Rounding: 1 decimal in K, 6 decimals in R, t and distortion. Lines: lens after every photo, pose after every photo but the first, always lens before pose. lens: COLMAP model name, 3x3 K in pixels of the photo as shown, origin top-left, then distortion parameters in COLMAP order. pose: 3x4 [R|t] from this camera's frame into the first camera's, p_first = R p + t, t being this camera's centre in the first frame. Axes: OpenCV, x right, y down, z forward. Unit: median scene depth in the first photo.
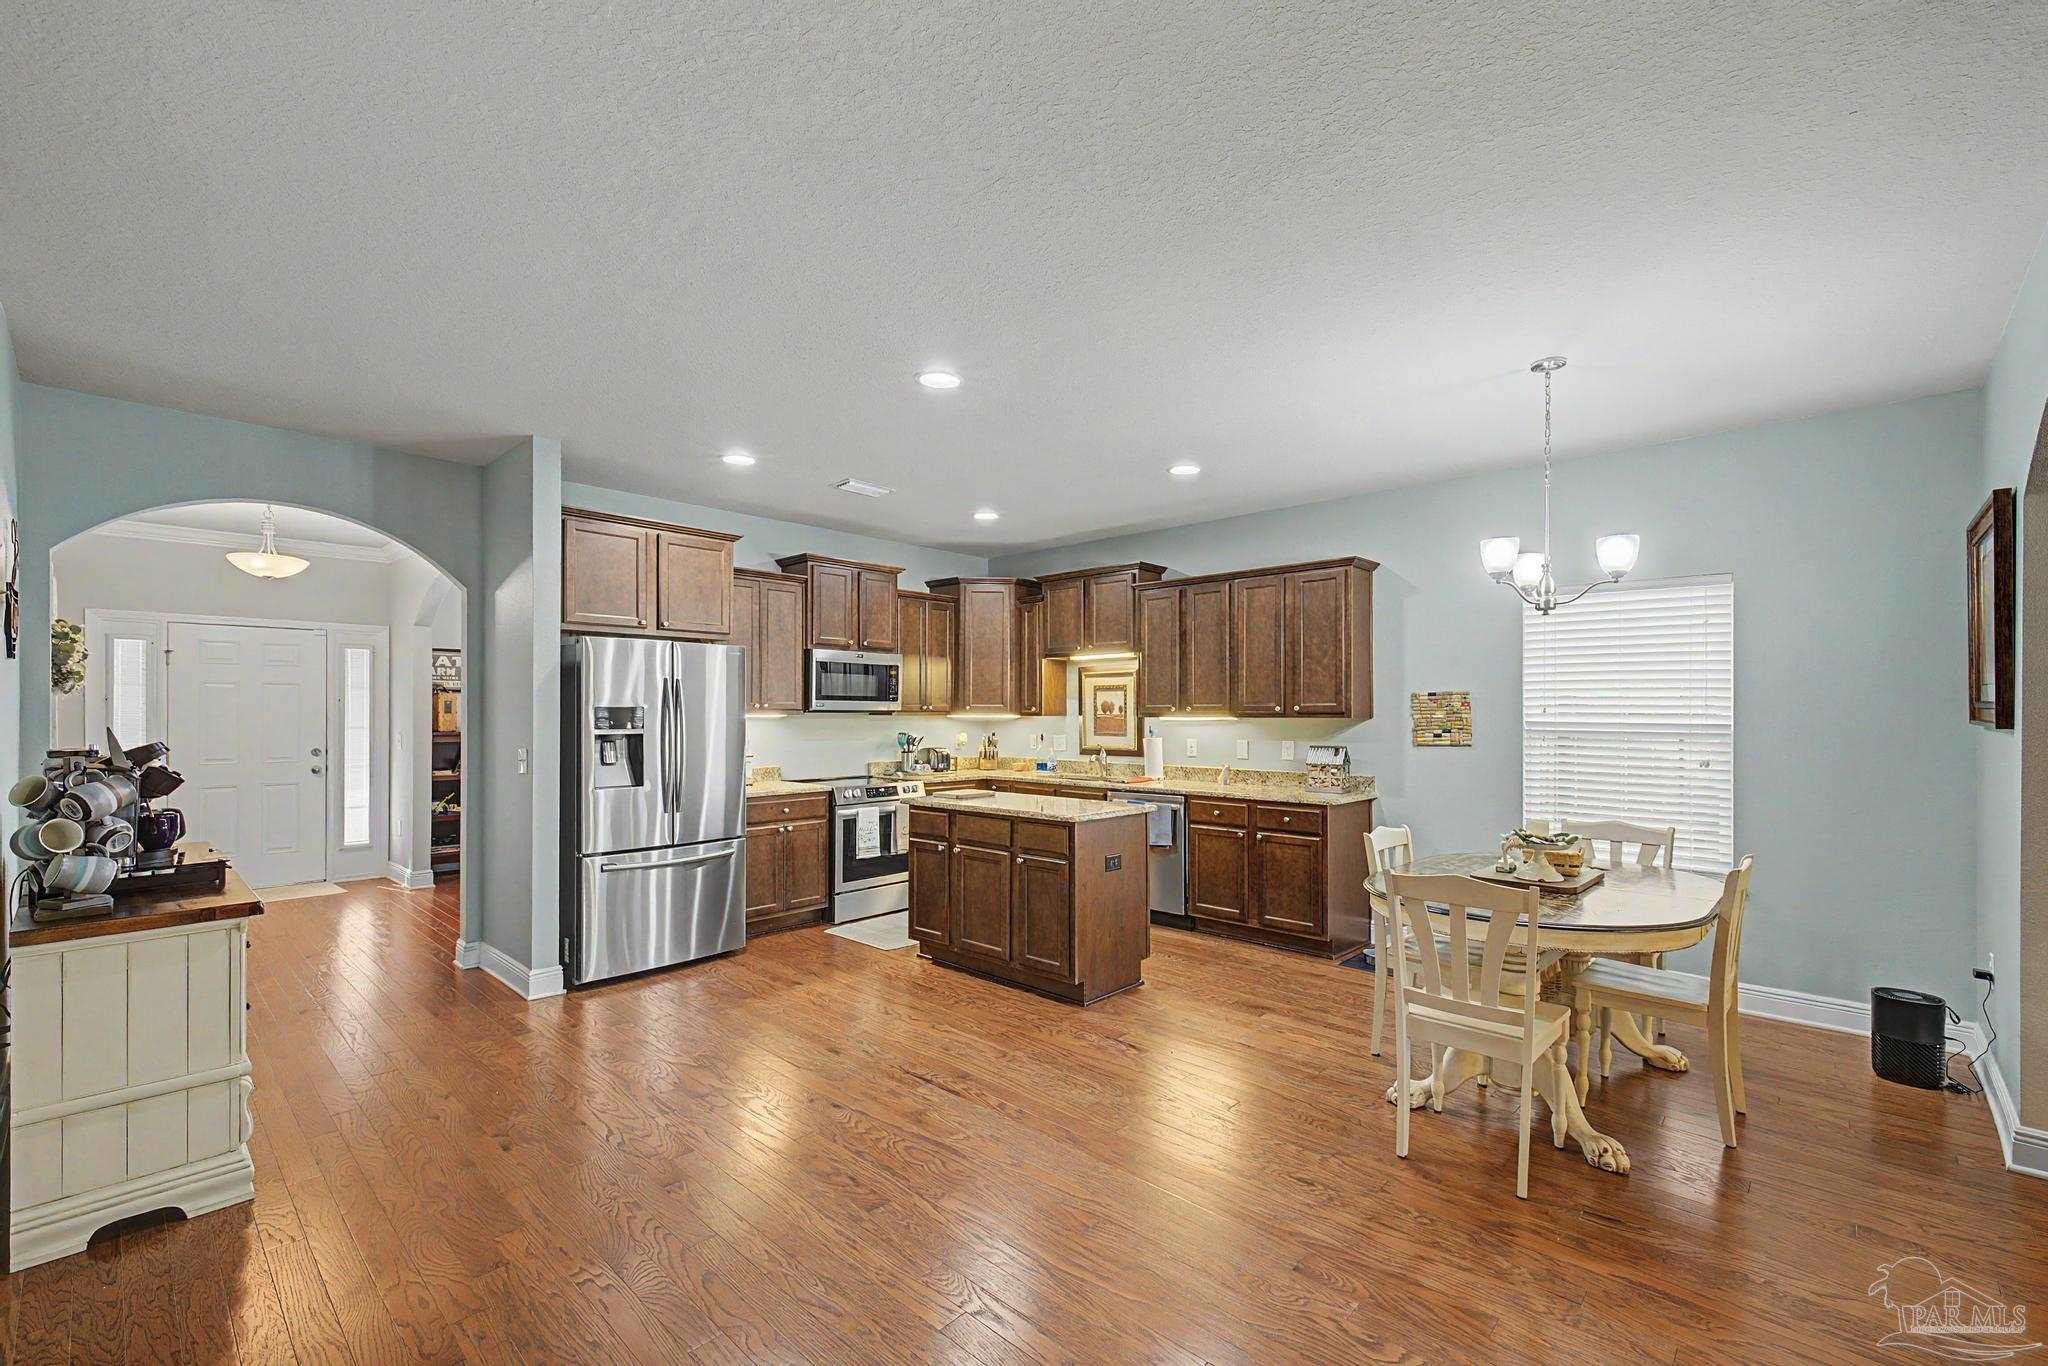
lens RADIAL K [[863.6, 0, 1012.0], [0, 863.6, 702.4], [0, 0, 1]] dist [0.006892, -0.000877]
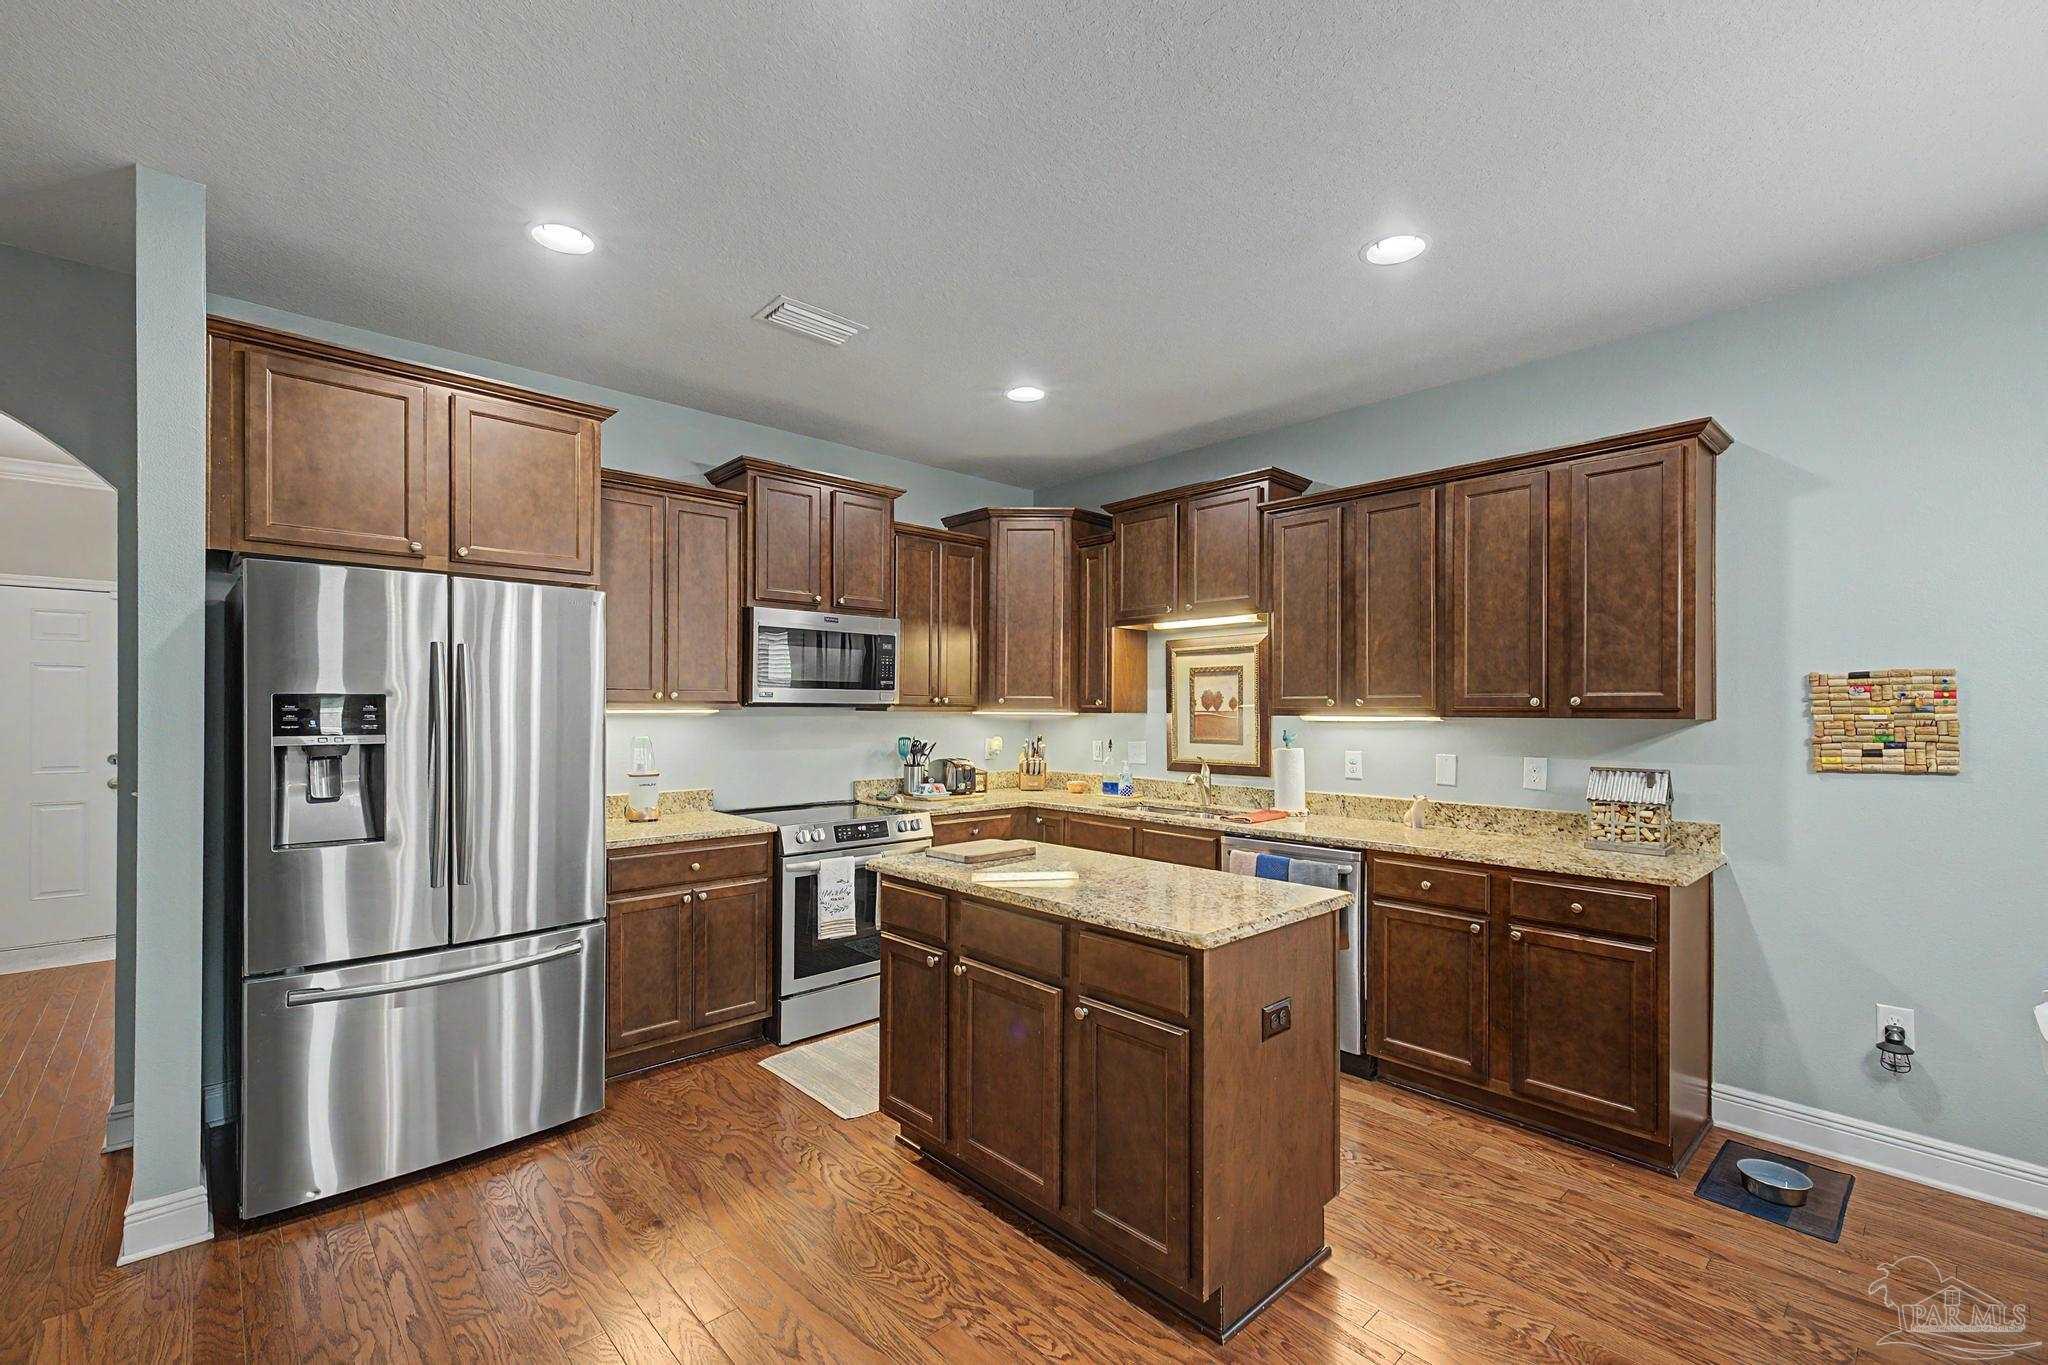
lens RADIAL K [[863.6, 0, 1014.6], [0, 863.6, 708.4], [0, 0, 1]] dist [0.006892, -0.000877]
pose [[0.998151, 0.003062, -0.060698, 0.000235], [-0.002361, 0.999930, 0.011619, 0.005247], [0.060729, -0.011454, 0.998089, 0.381913]]
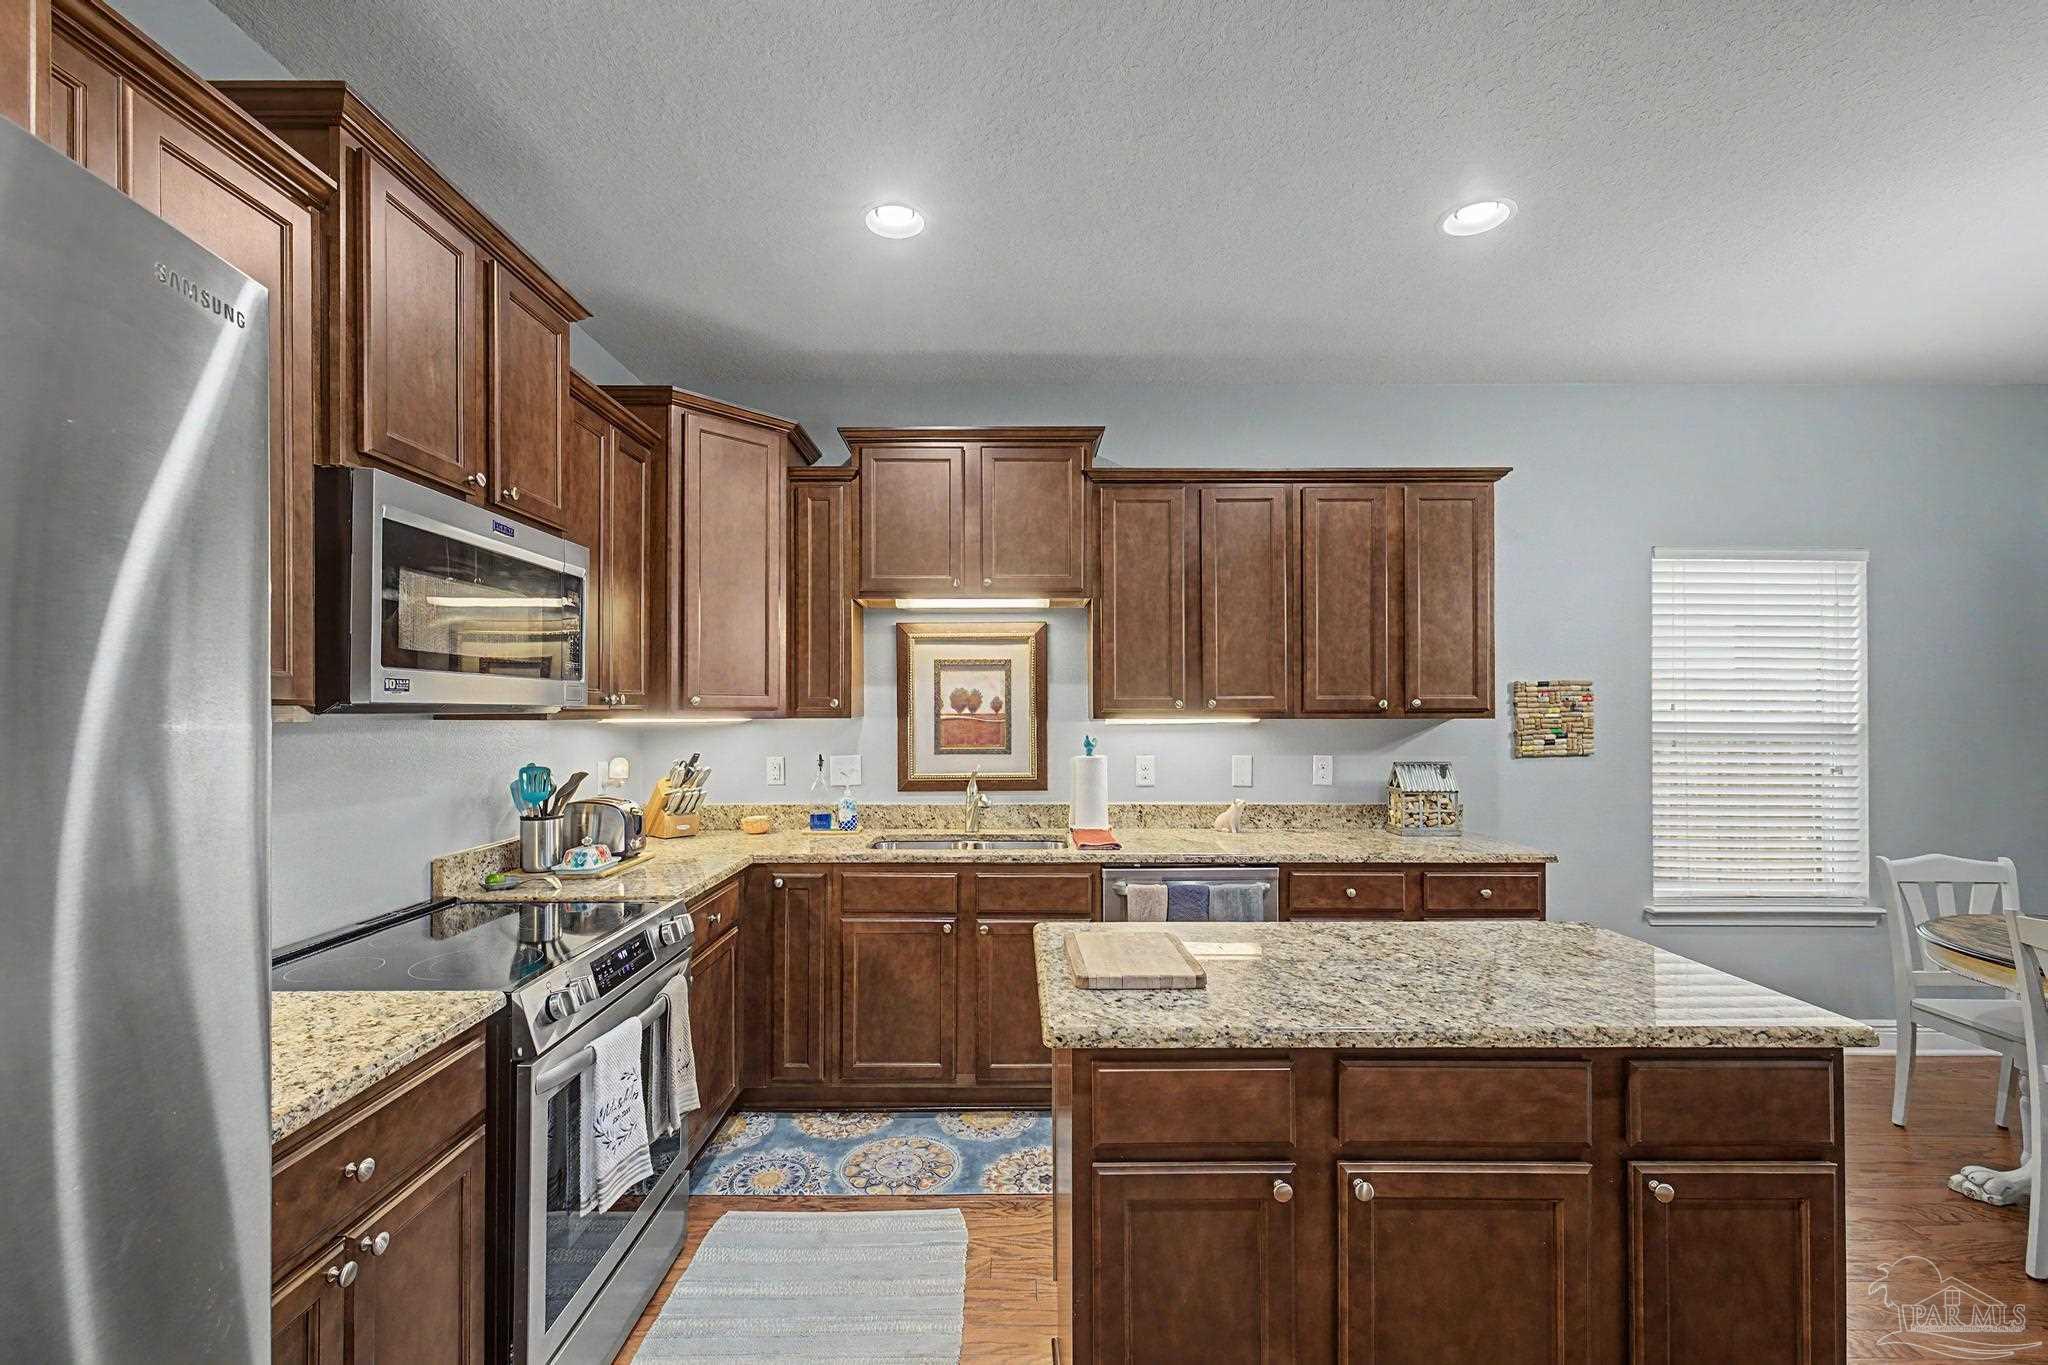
lens RADIAL K [[863.6, 0, 1019.1], [0, 863.6, 701.0], [0, 0, 1]] dist [0.006892, -0.000877]
pose [[0.720351, 0.004784, 0.693593, -0.275024], [-0.007140, 0.999974, 0.000519, 0.006293], [-0.693573, -0.005327, 0.720367, 0.688950]]
